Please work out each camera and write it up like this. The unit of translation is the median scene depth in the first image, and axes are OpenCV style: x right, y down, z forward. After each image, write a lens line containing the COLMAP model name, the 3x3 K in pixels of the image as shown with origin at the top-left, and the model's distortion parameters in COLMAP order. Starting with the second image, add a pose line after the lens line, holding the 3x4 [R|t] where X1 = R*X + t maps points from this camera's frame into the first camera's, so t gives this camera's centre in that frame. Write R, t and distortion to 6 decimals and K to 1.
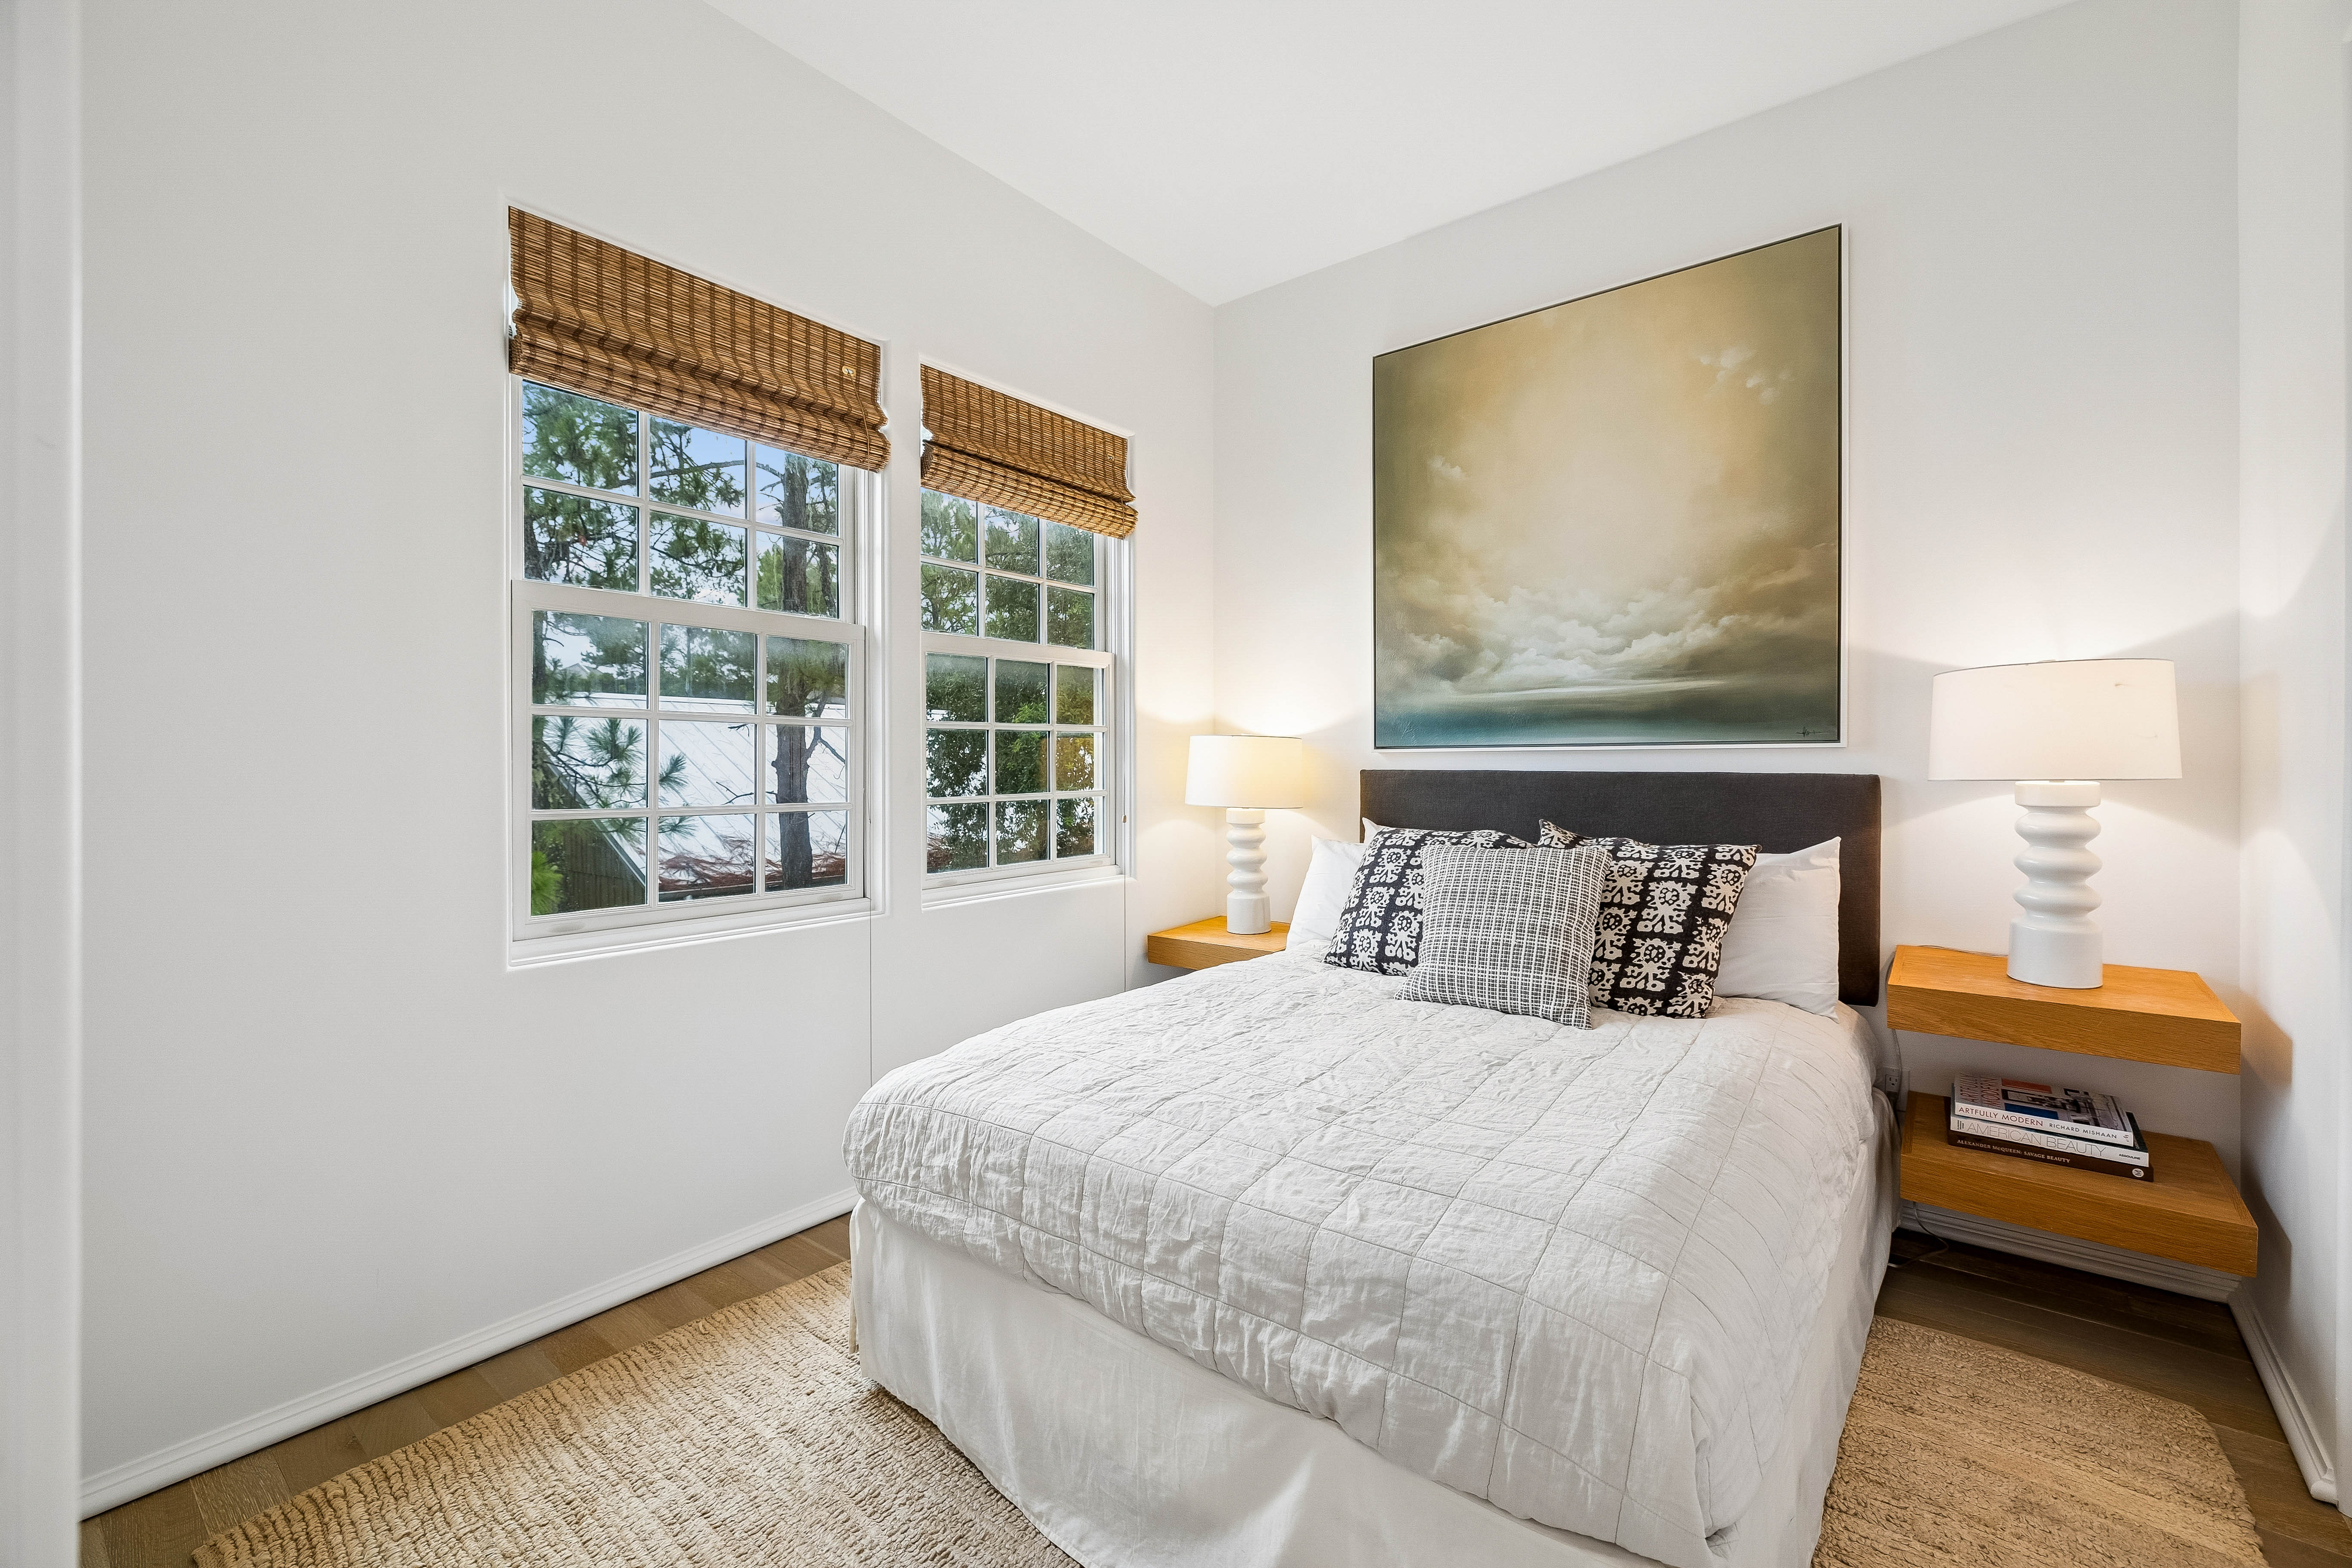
lens RADIAL K [[987.3, 0, 1182.0], [0, 987.3, 771.6], [0, 0, 1]] dist [0.000777, 0.000585]
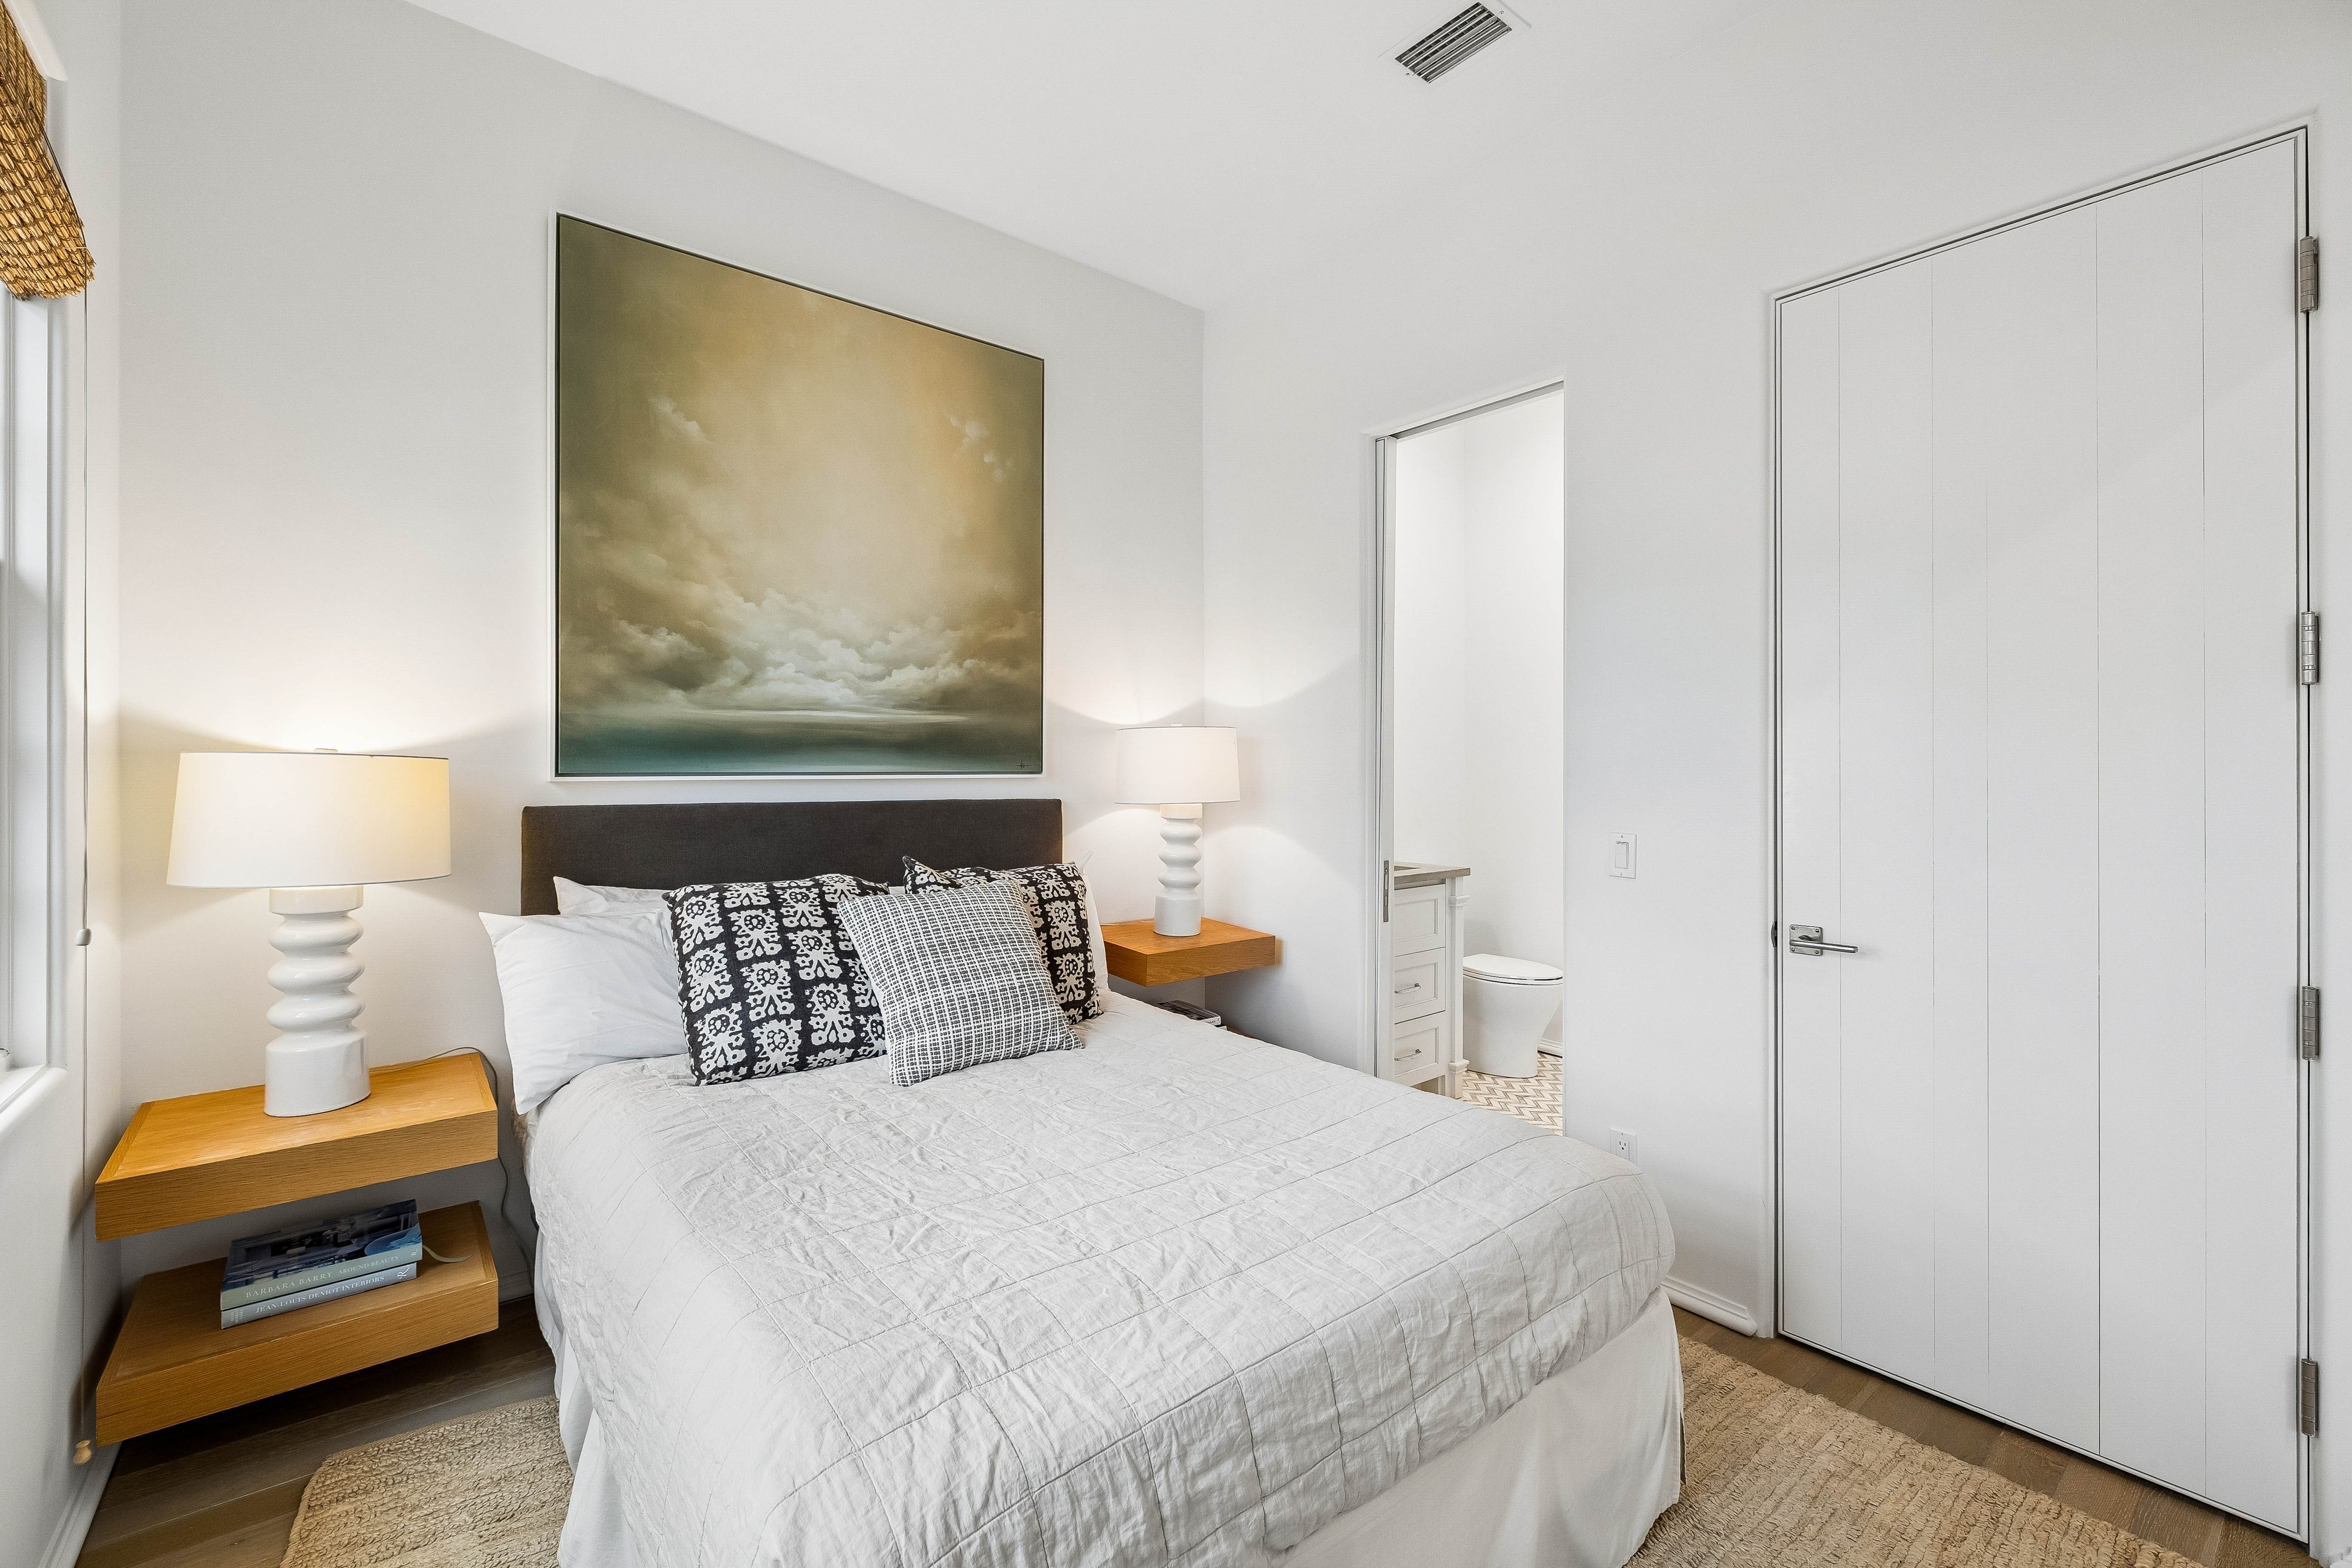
lens RADIAL K [[994.7, 0, 1199.4], [0, 994.7, 766.5], [0, 0, 1]] dist [-0.001191, 0.000072]
pose [[0.208395, 0.003062, 0.978040, -0.467003], [0.004792, 0.999980, -0.004152, -0.029391], [-0.978033, 0.005552, 0.208376, 0.489591]]
